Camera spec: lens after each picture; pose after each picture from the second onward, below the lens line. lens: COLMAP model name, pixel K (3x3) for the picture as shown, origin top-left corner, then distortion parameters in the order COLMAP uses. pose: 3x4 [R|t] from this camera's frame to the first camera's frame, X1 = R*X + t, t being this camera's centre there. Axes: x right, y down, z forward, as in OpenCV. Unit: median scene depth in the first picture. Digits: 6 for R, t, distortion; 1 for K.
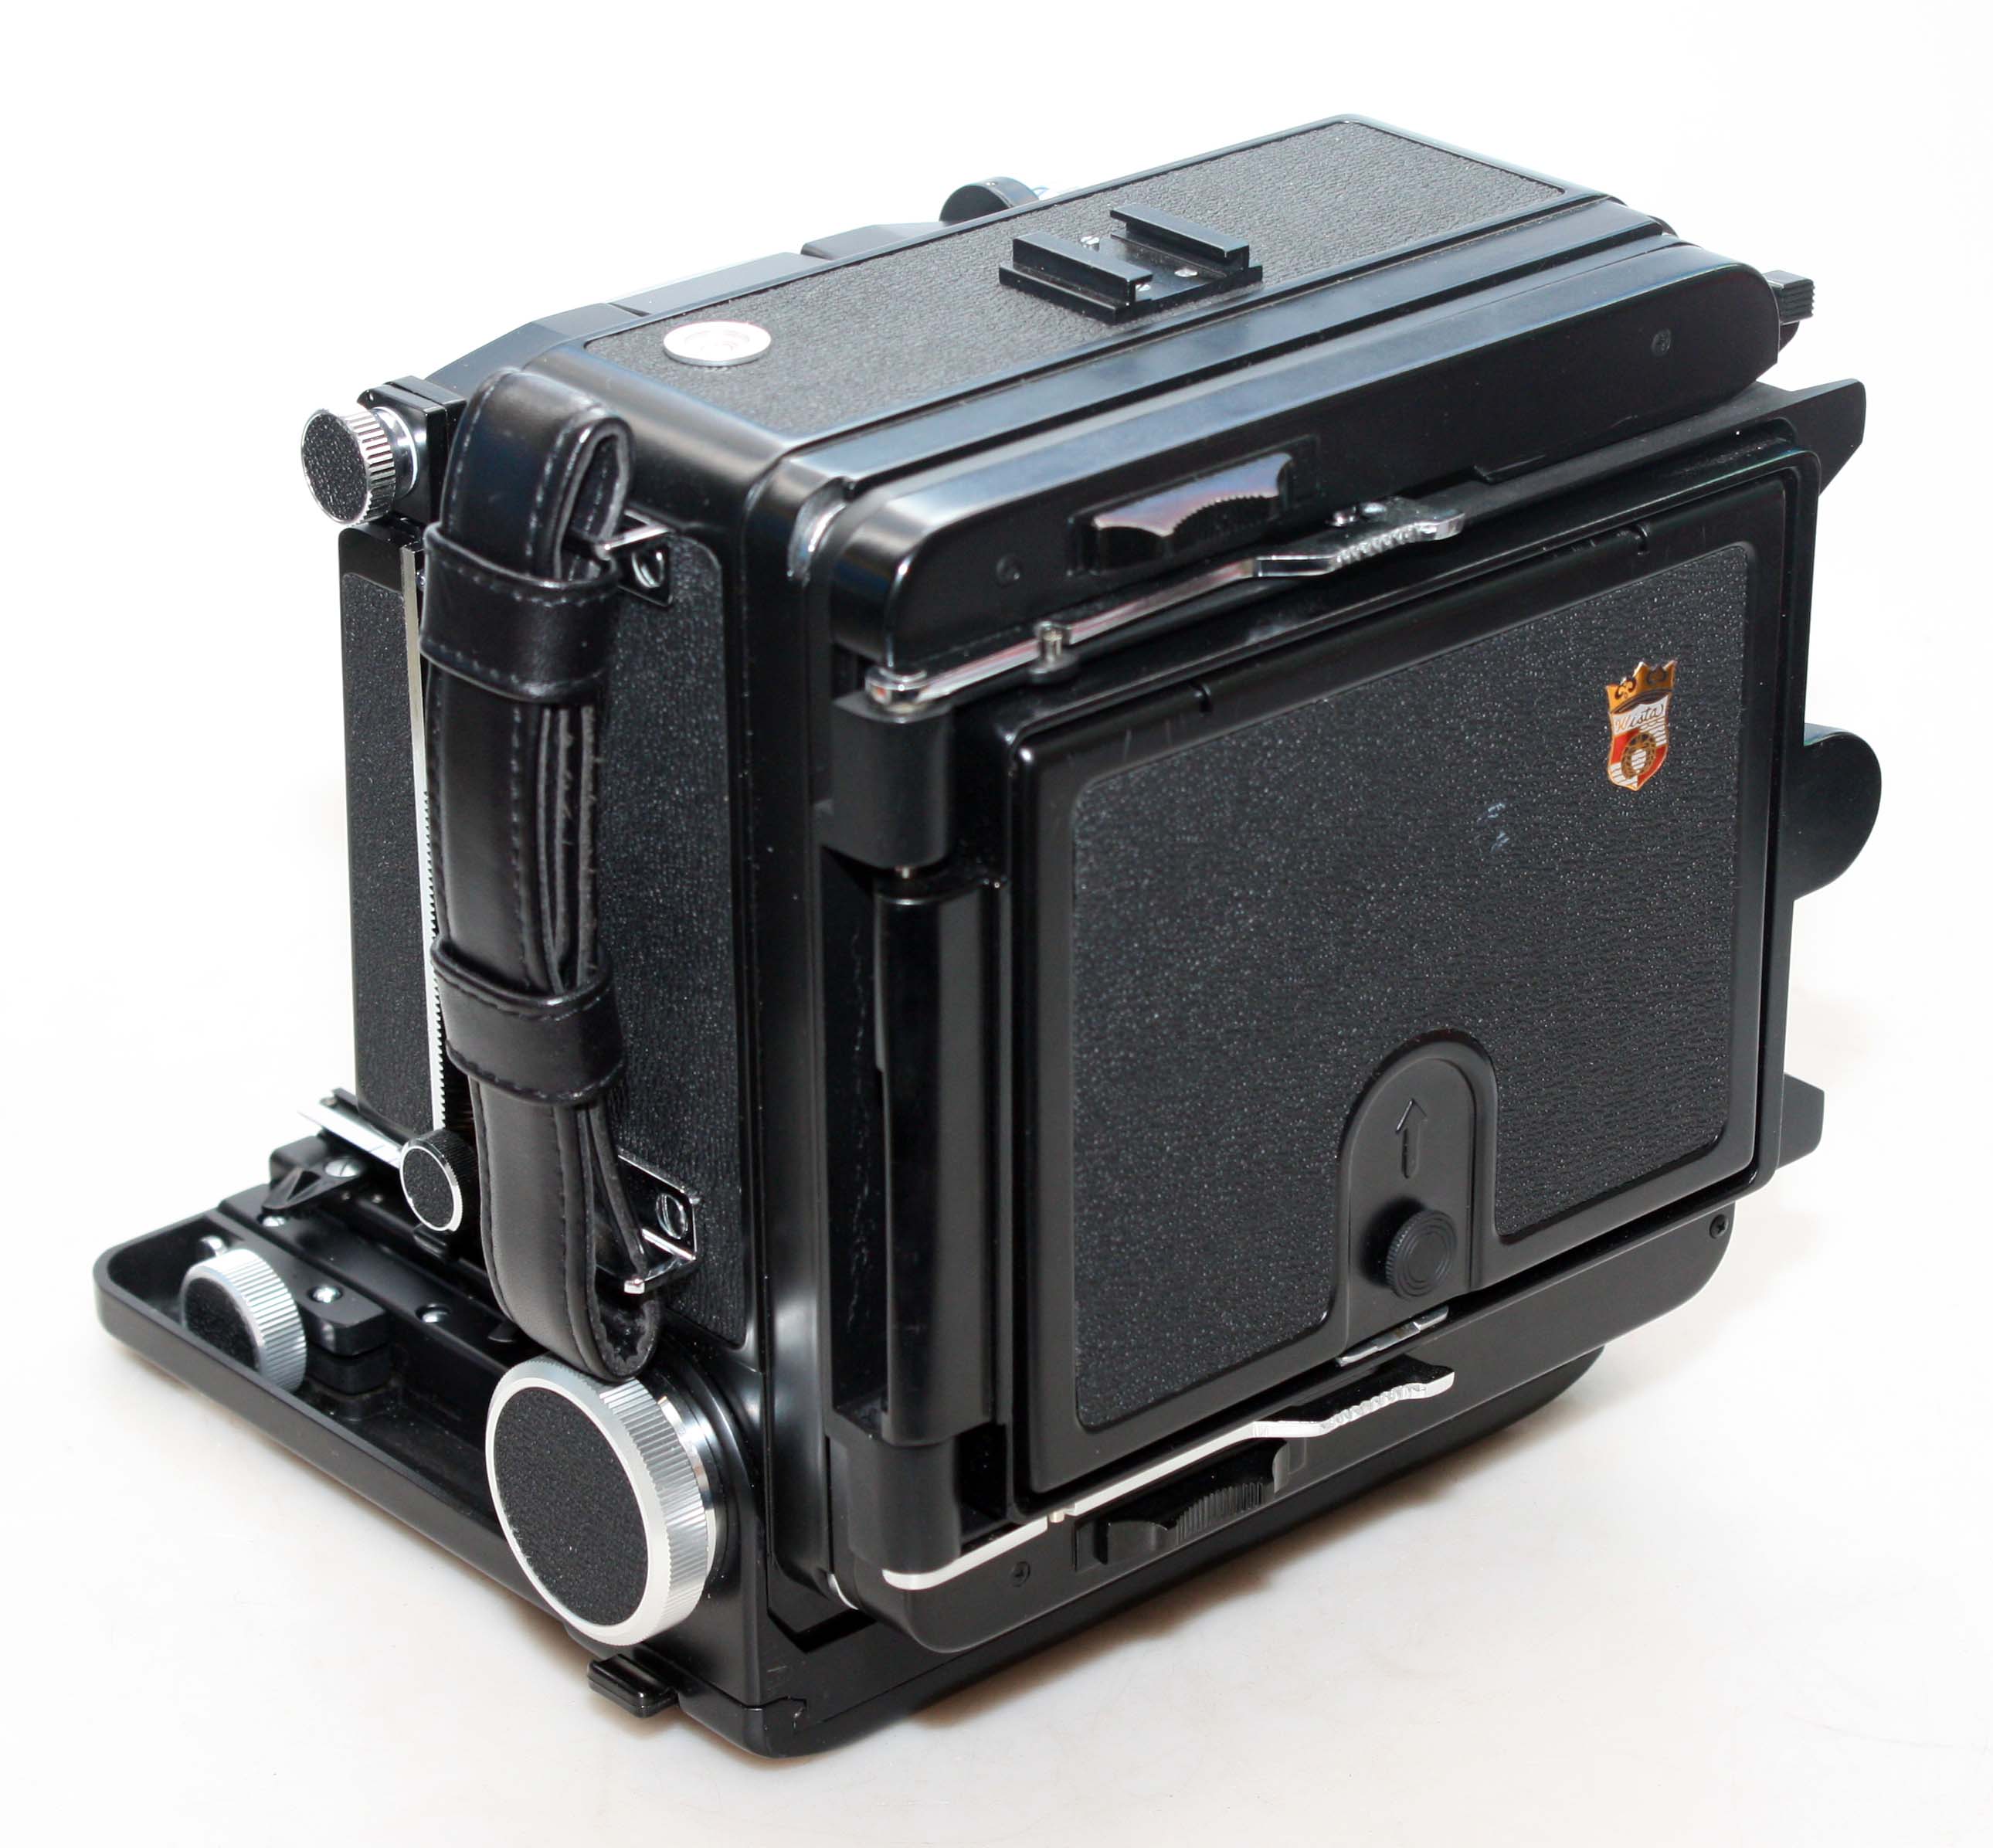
lens RADIAL K [[6107.4, 0, 996.4], [0, 6107.4, 925.6], [0, 0, 1]] dist [0.159672, 0.000000]
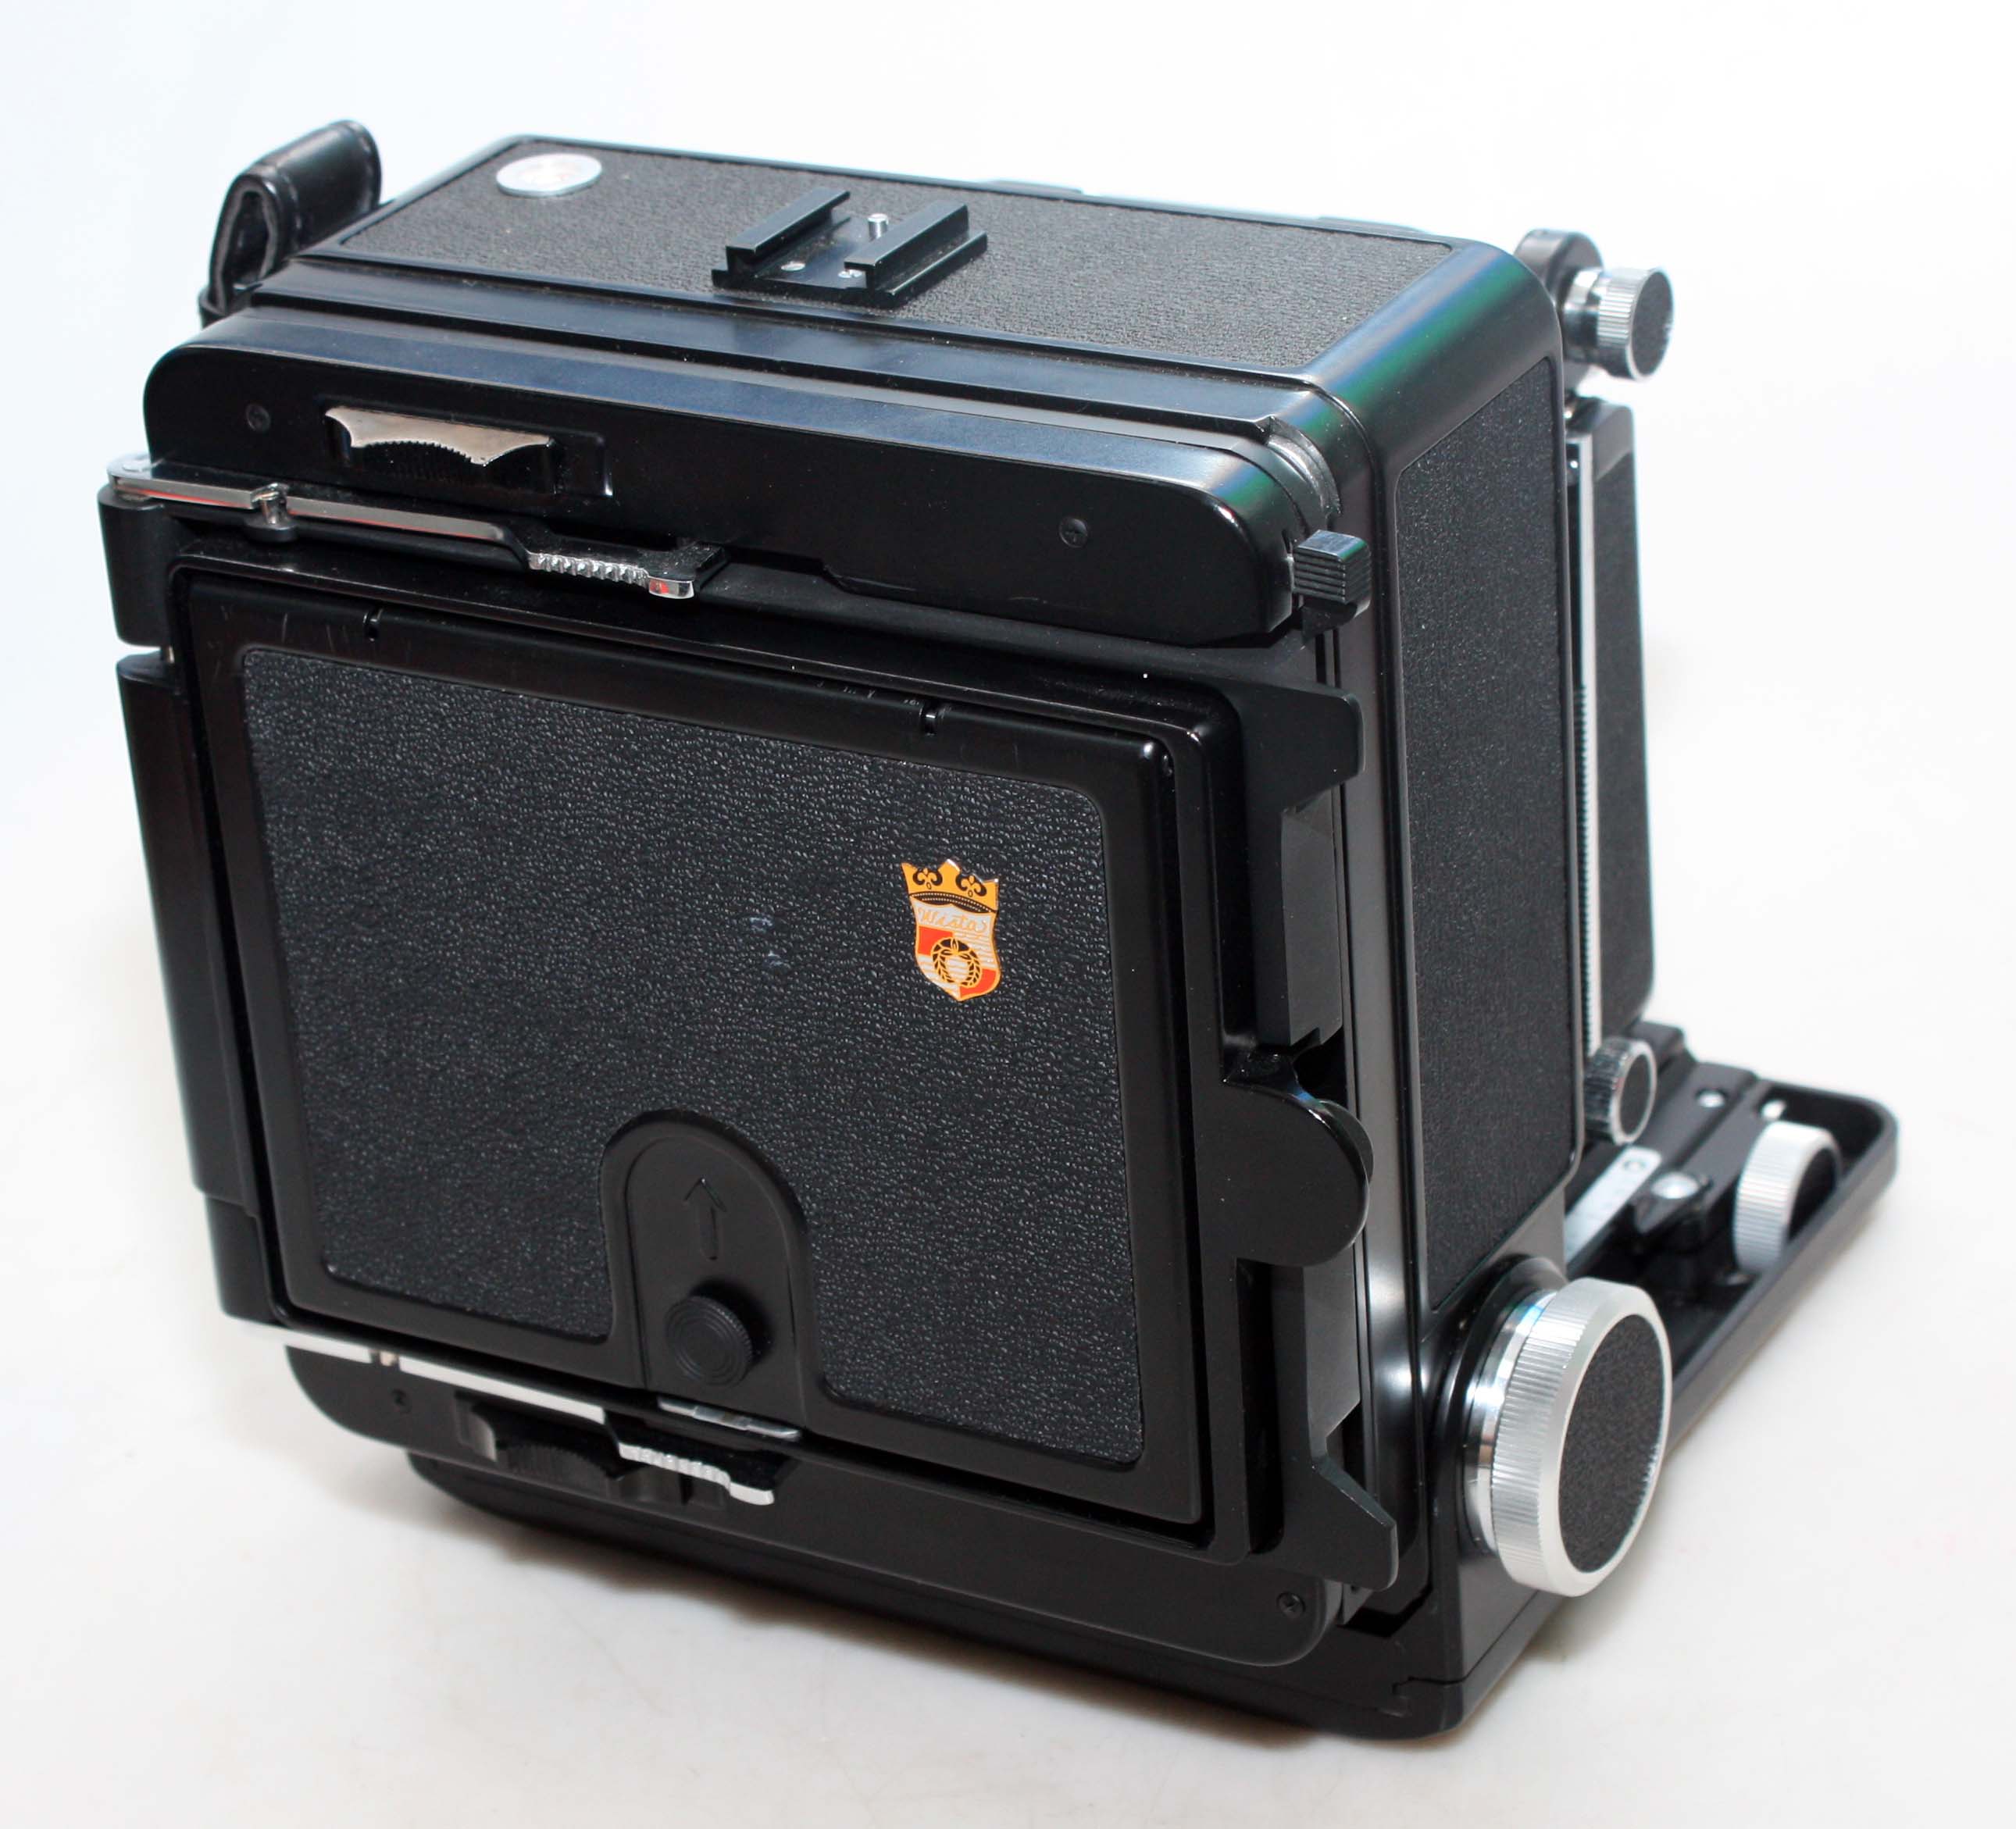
lens RADIAL K [[5459.4, 0, 1005.8], [0, 5459.4, 914.1], [0, 0, 1]] dist [-0.150993, 0.000000]
pose [[0.325917, 0.405732, -0.853908, 0.798551], [-0.337810, 0.893576, 0.295646, -0.276712], [0.882985, 0.192102, 0.428292, 0.694424]]
